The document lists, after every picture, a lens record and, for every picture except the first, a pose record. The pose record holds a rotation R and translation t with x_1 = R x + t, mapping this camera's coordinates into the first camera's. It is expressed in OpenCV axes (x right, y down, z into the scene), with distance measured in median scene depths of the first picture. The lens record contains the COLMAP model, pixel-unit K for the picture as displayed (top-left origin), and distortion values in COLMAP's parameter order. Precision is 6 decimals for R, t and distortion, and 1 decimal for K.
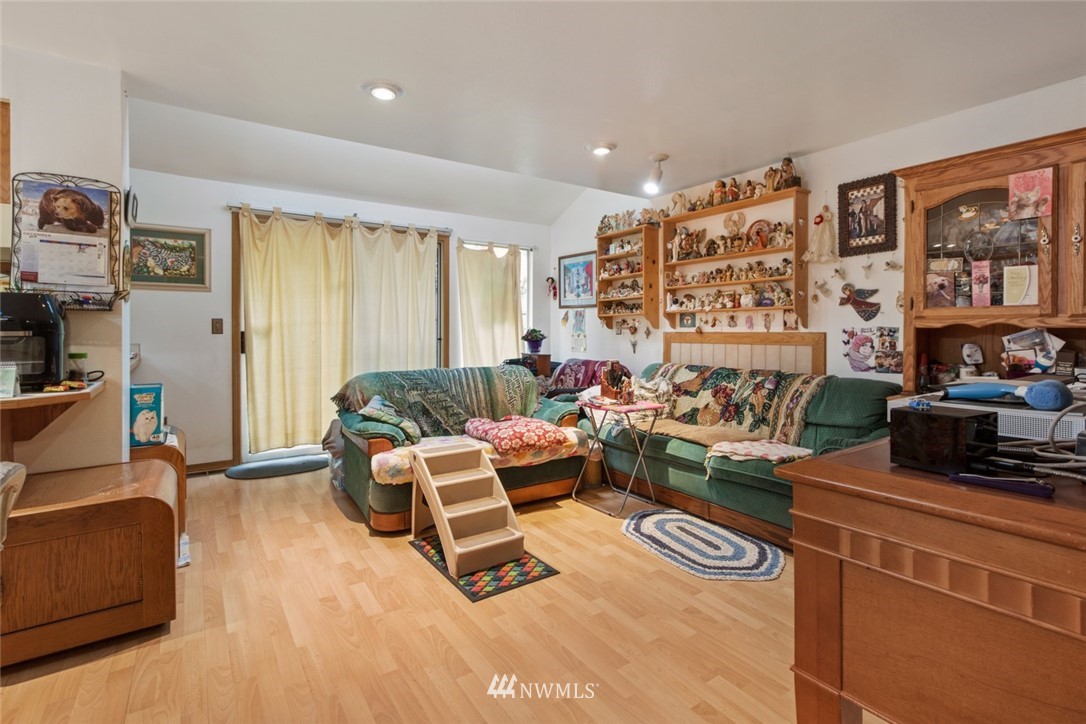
lens RADIAL K [[507.5, 0, 547.2], [0, 507.5, 331.5], [0, 0, 1]] dist [0.002100, 0.001483]
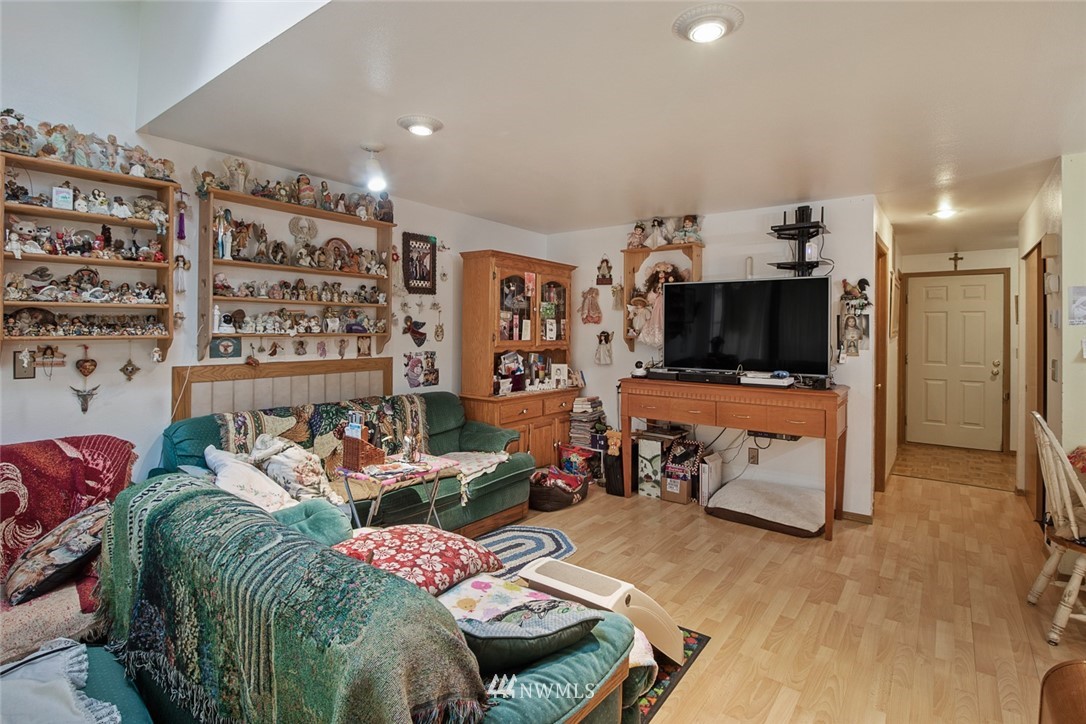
lens RADIAL K [[544.8, 0, 524.2], [0, 544.8, 325.1], [0, 0, 1]] dist [0.001469, -0.000628]
pose [[-0.299005, 0.002296, 0.954249, -0.731124], [-0.007293, 0.999962, -0.004691, -0.068989], [-0.954224, -0.008362, -0.298977, 1.128554]]
